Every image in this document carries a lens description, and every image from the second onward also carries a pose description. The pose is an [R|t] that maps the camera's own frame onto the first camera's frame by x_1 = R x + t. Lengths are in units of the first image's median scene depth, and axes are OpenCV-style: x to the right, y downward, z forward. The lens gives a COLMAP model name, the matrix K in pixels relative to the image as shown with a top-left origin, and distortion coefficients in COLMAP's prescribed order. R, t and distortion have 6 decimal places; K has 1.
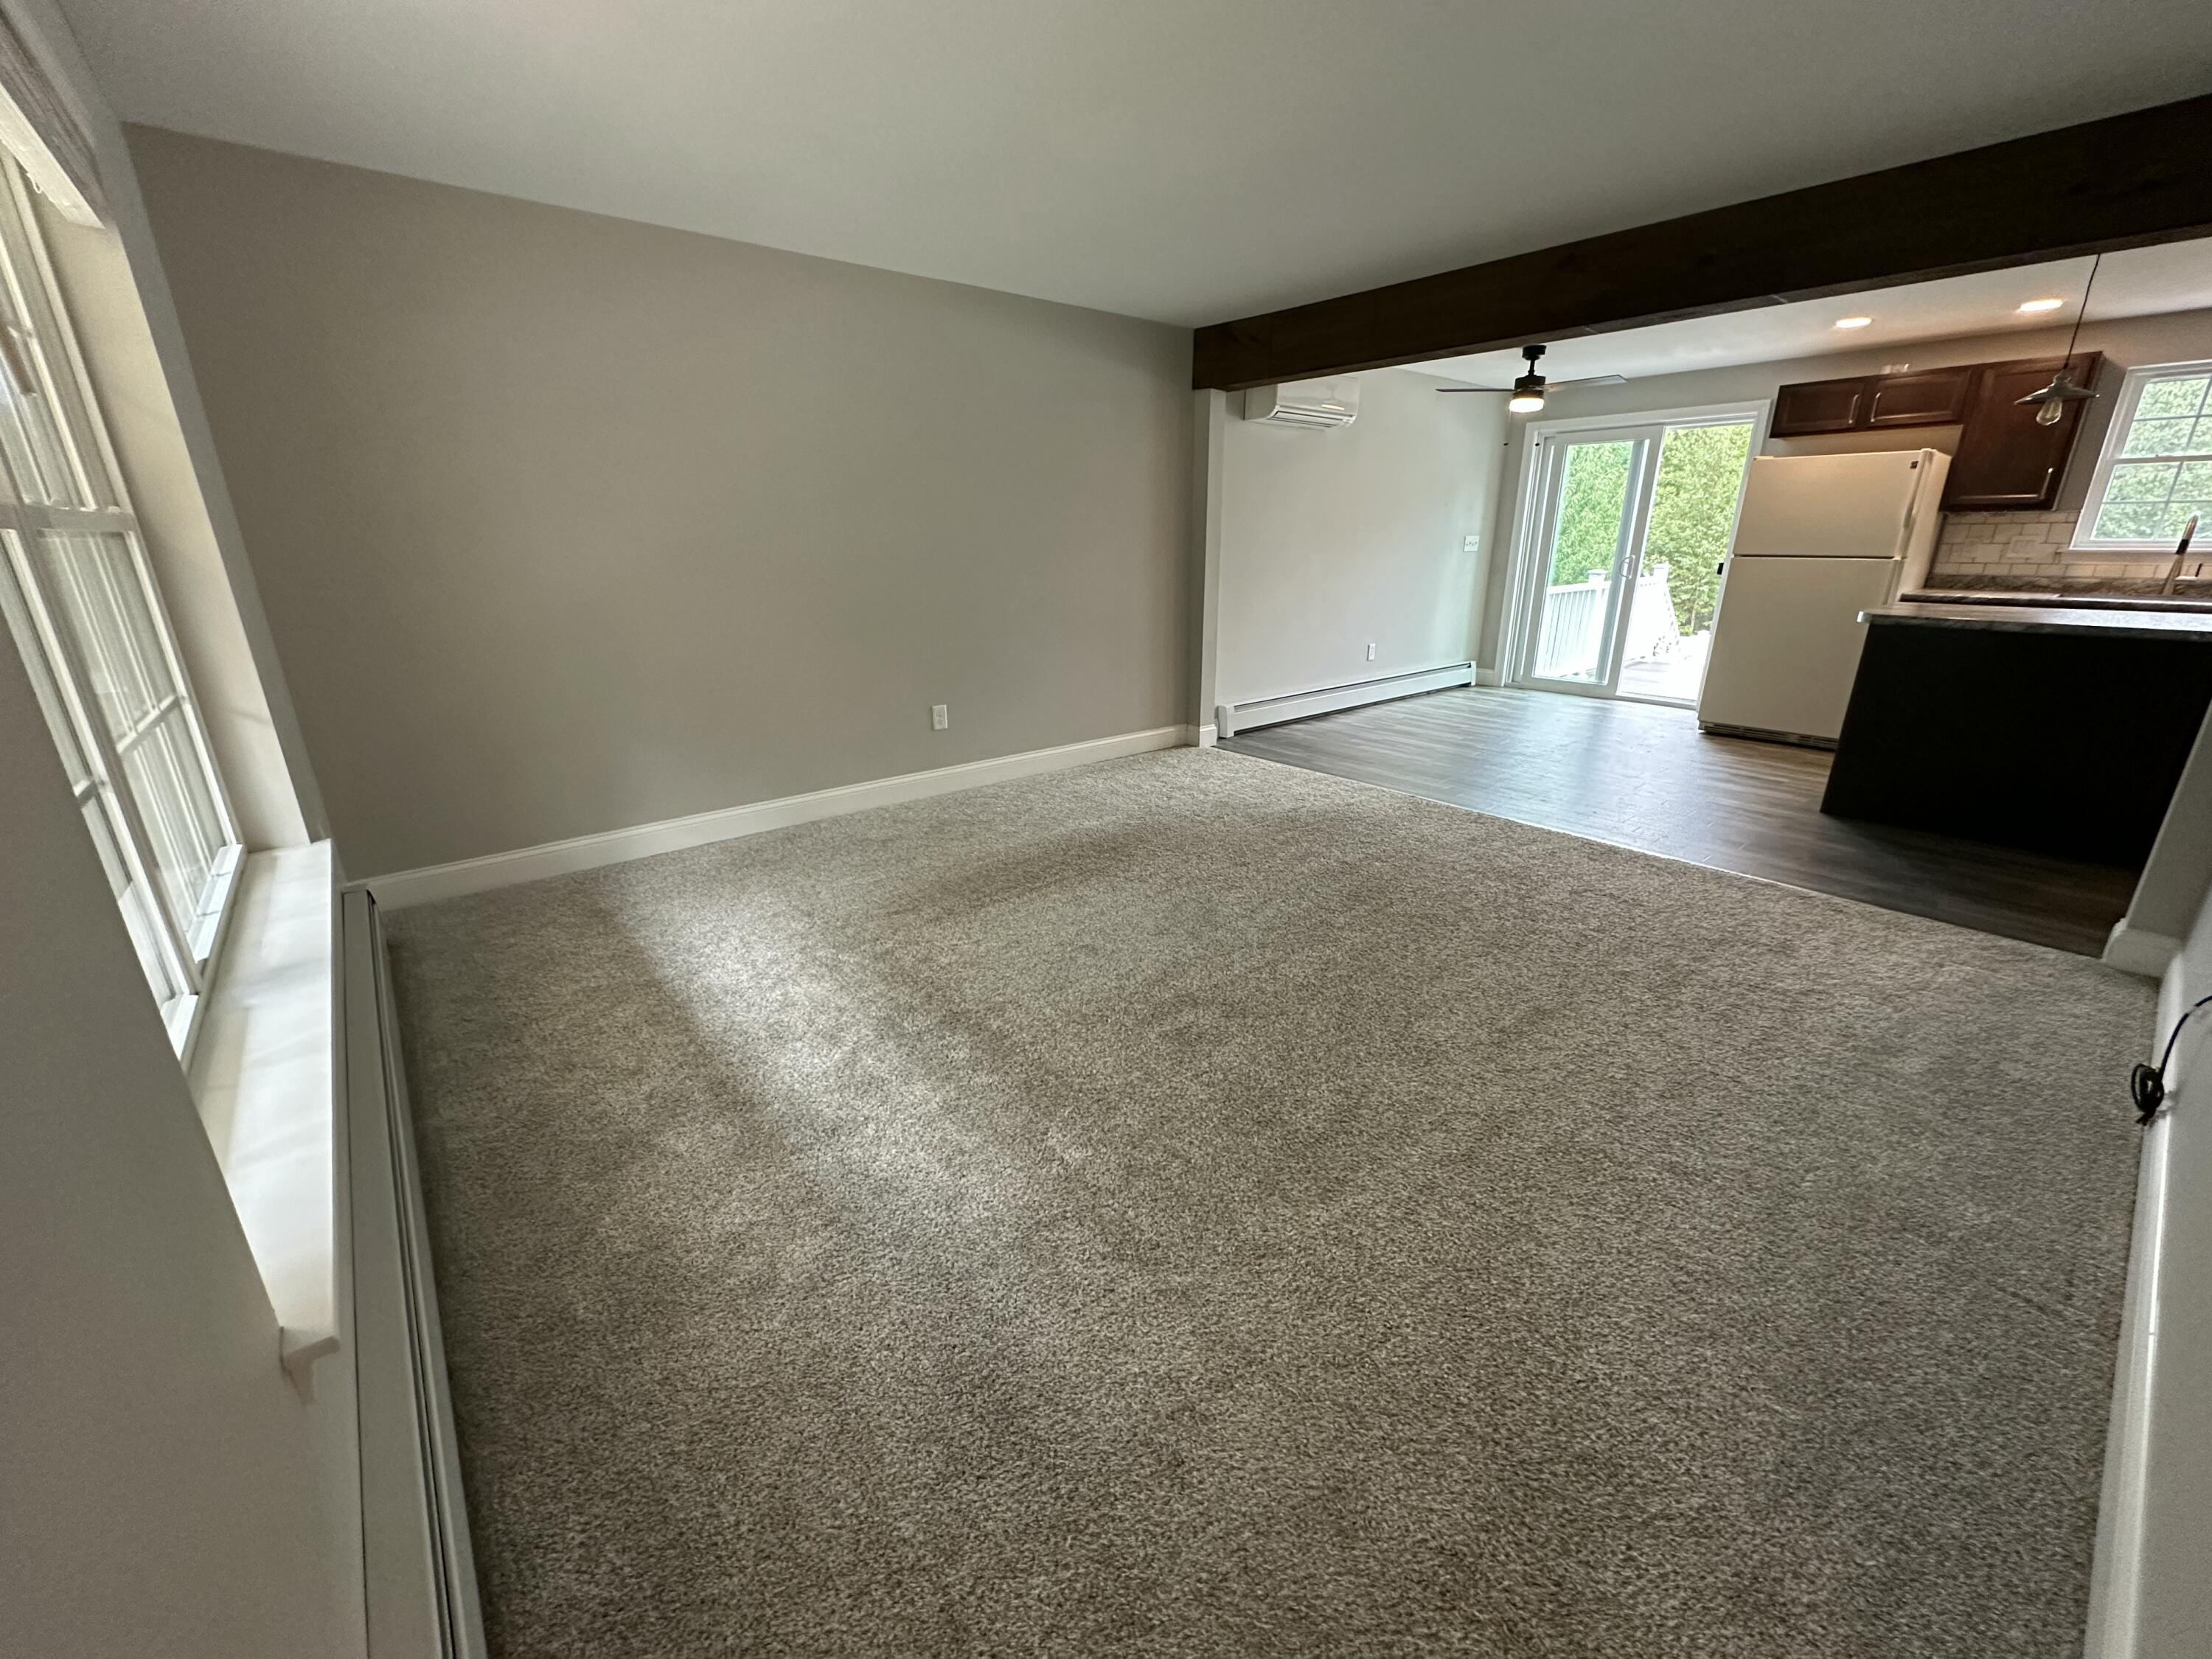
lens RADIAL K [[882.6, 0, 1106.2], [0, 882.6, 830.6], [0, 0, 1]] dist [-0.002150, 0.000394]
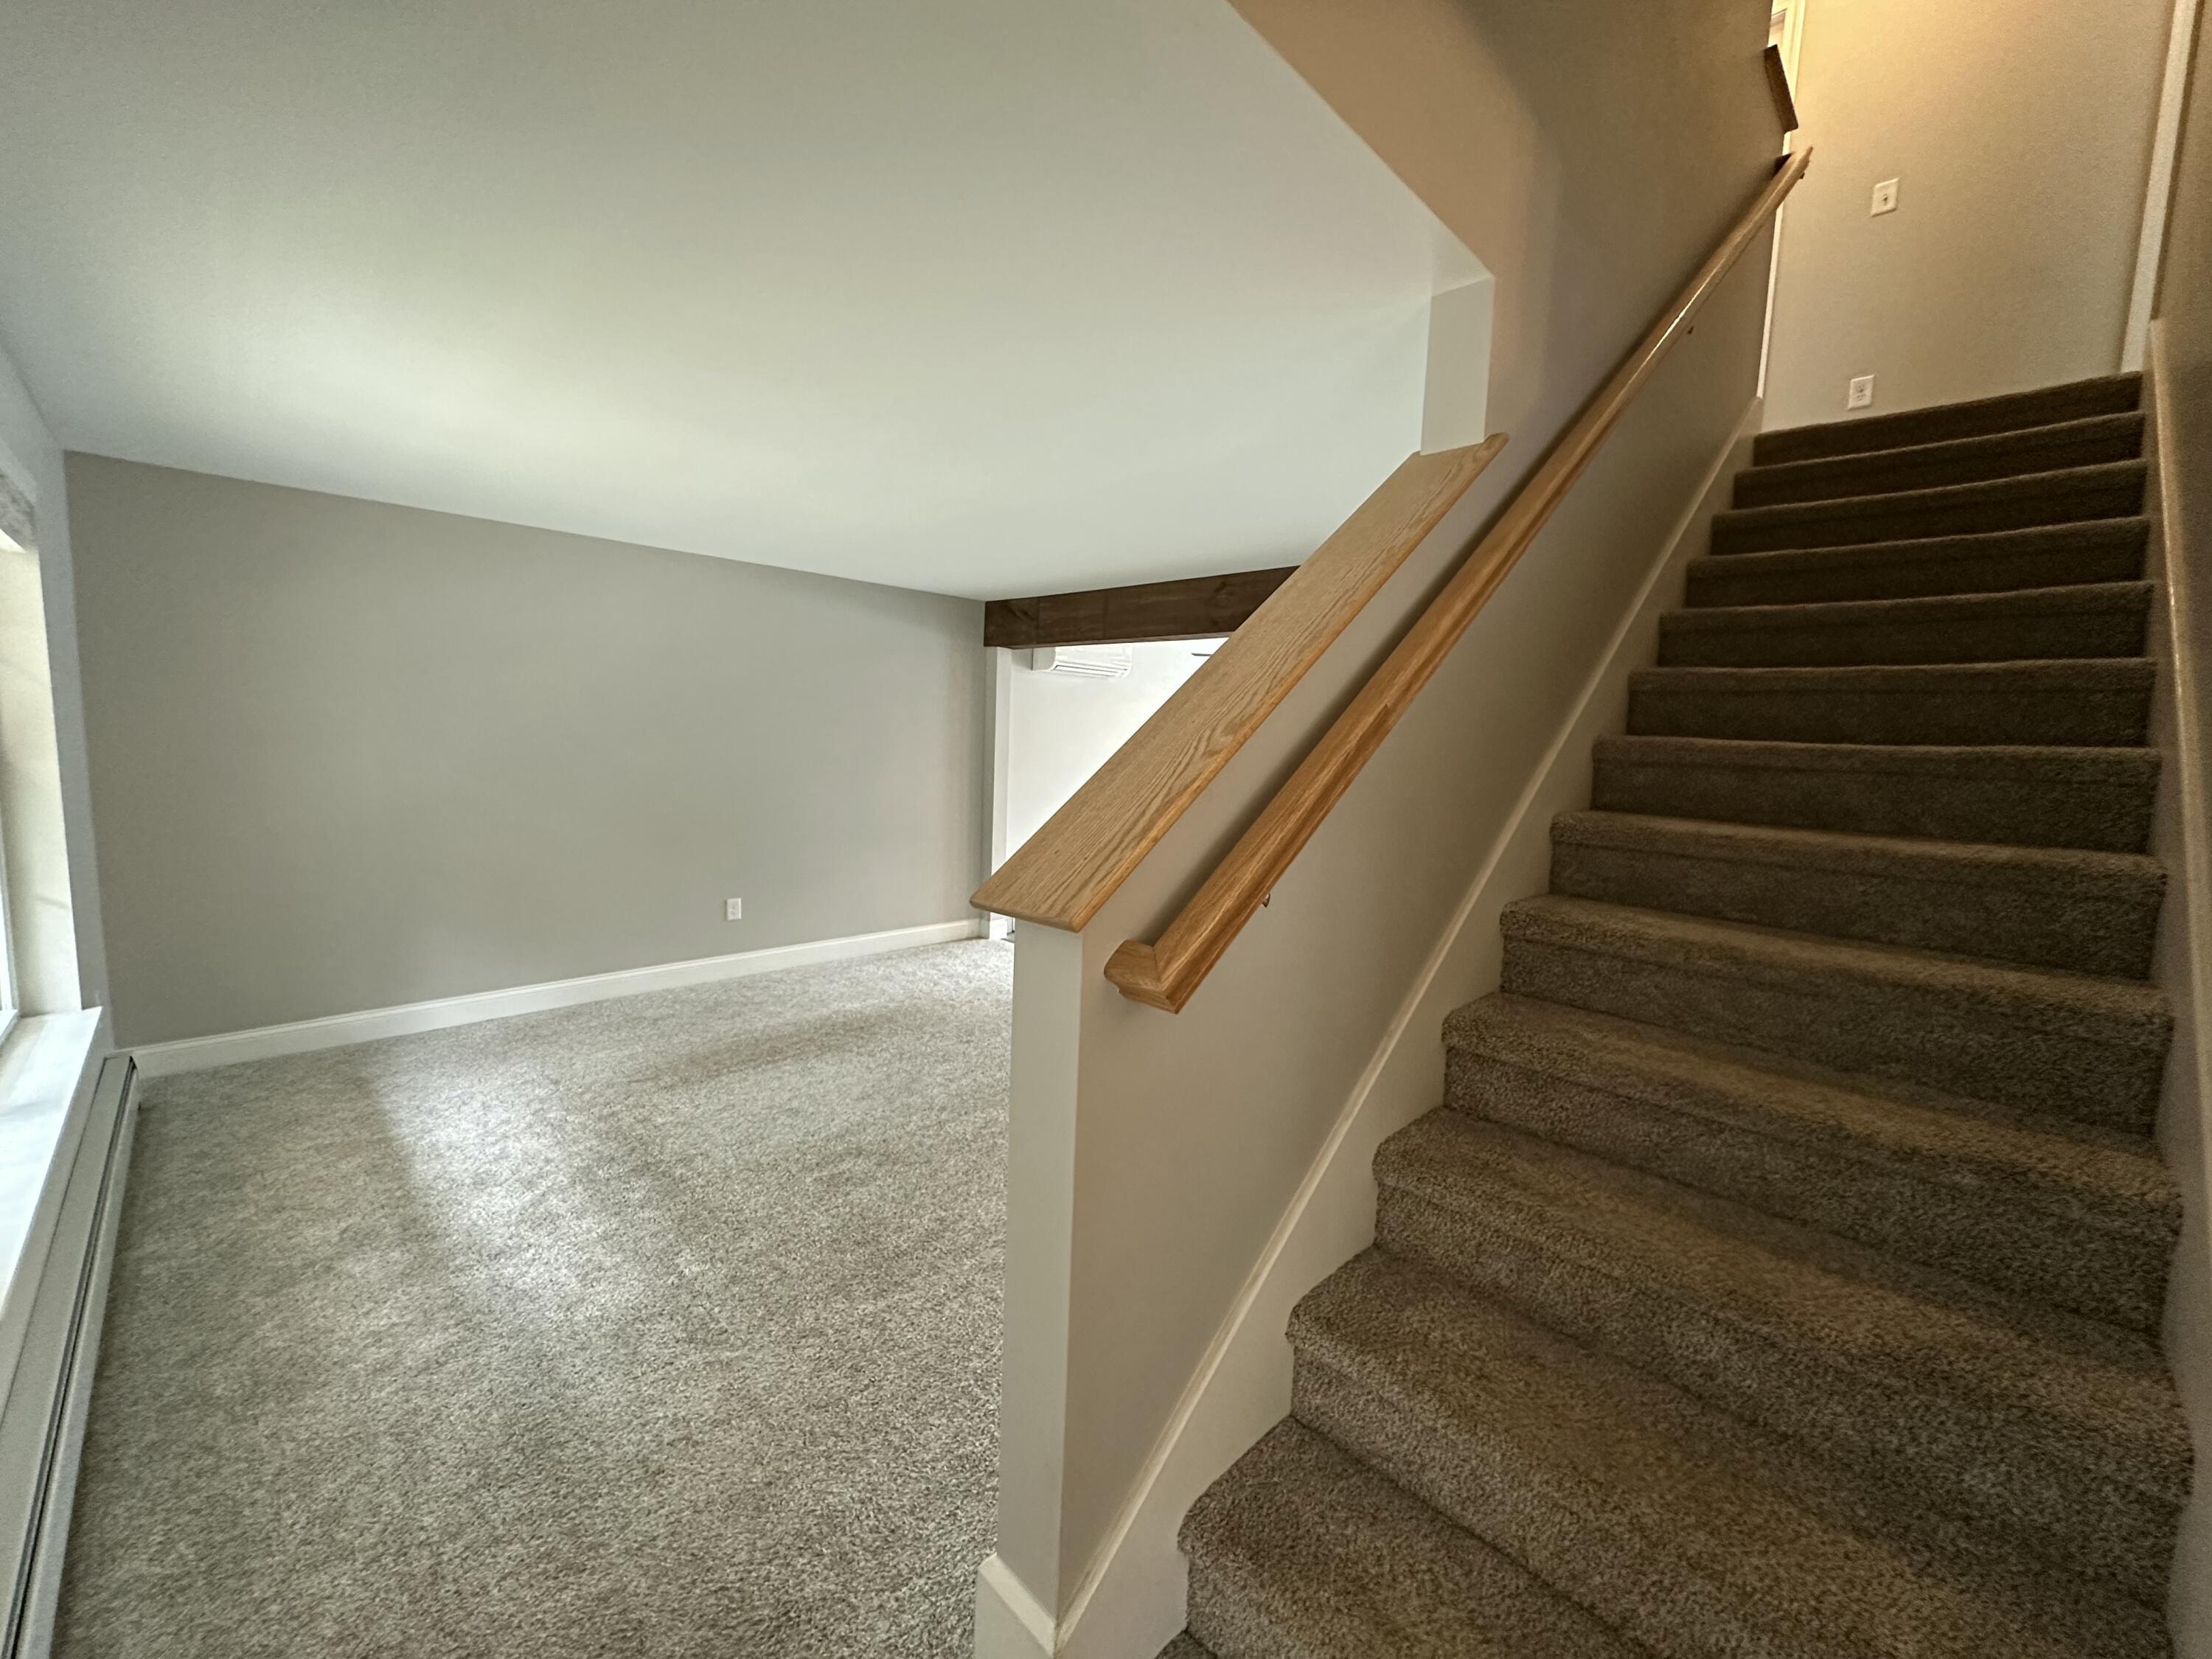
lens RADIAL K [[882.6, 0, 1105.6], [0, 882.6, 828.1], [0, 0, 1]] dist [-0.002150, 0.000394]
pose [[0.994553, 0.031047, 0.099504, 0.280275], [-0.009012, 0.976648, -0.214655, 0.014207], [-0.103845, 0.212589, 0.971608, -0.283731]]
